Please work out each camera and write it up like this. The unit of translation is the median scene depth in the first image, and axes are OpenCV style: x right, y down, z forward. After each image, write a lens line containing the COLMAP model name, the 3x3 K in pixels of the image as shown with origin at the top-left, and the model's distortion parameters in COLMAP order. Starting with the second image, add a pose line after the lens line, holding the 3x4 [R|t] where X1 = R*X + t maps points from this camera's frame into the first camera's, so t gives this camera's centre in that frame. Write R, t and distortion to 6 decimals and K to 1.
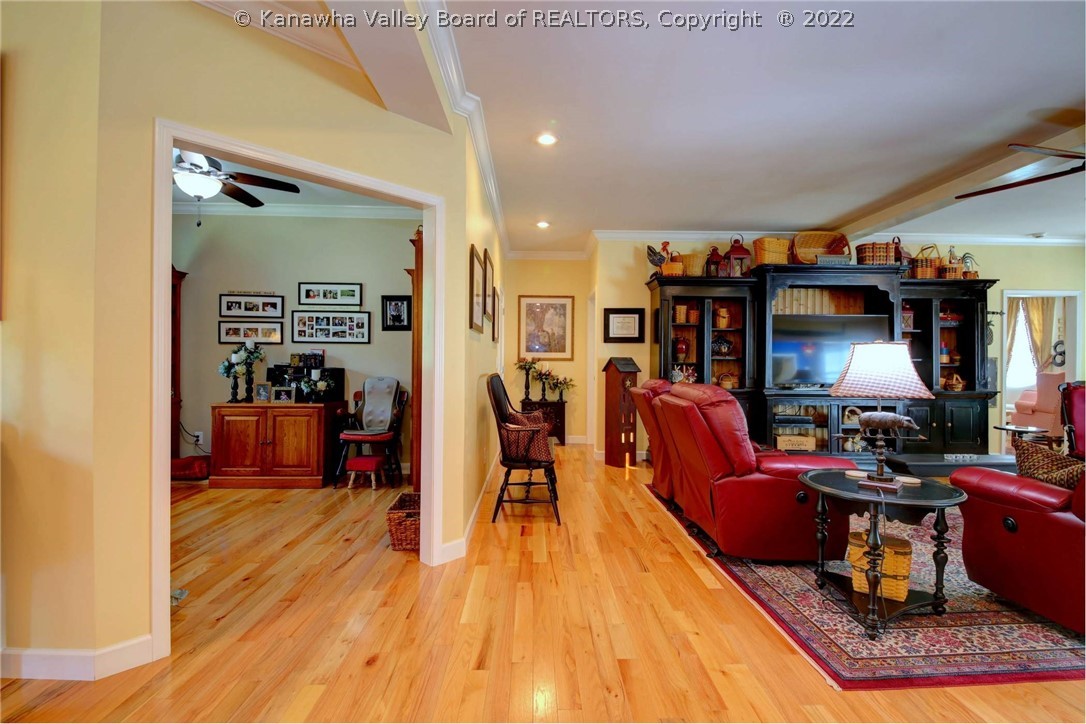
lens RADIAL K [[518.2, 0, 537.1], [0, 518.2, 364.3], [0, 0, 1]] dist [0.034138, -0.029410]
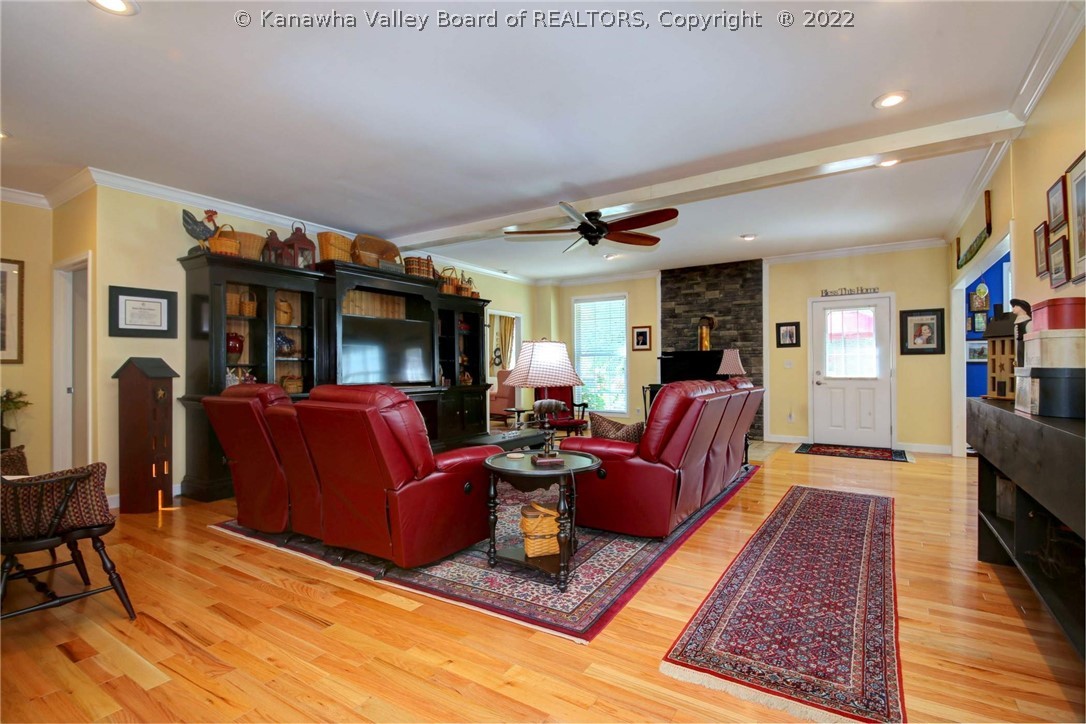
lens RADIAL K [[518.2, 0, 537.1], [0, 518.2, 364.3], [0, 0, 1]] dist [0.034138, -0.029410]
pose [[0.543484, -0.005983, 0.839398, -0.165351], [0.015333, 0.999879, -0.002801, 0.006912], [-0.839280, 0.014393, 0.543509, 0.179177]]
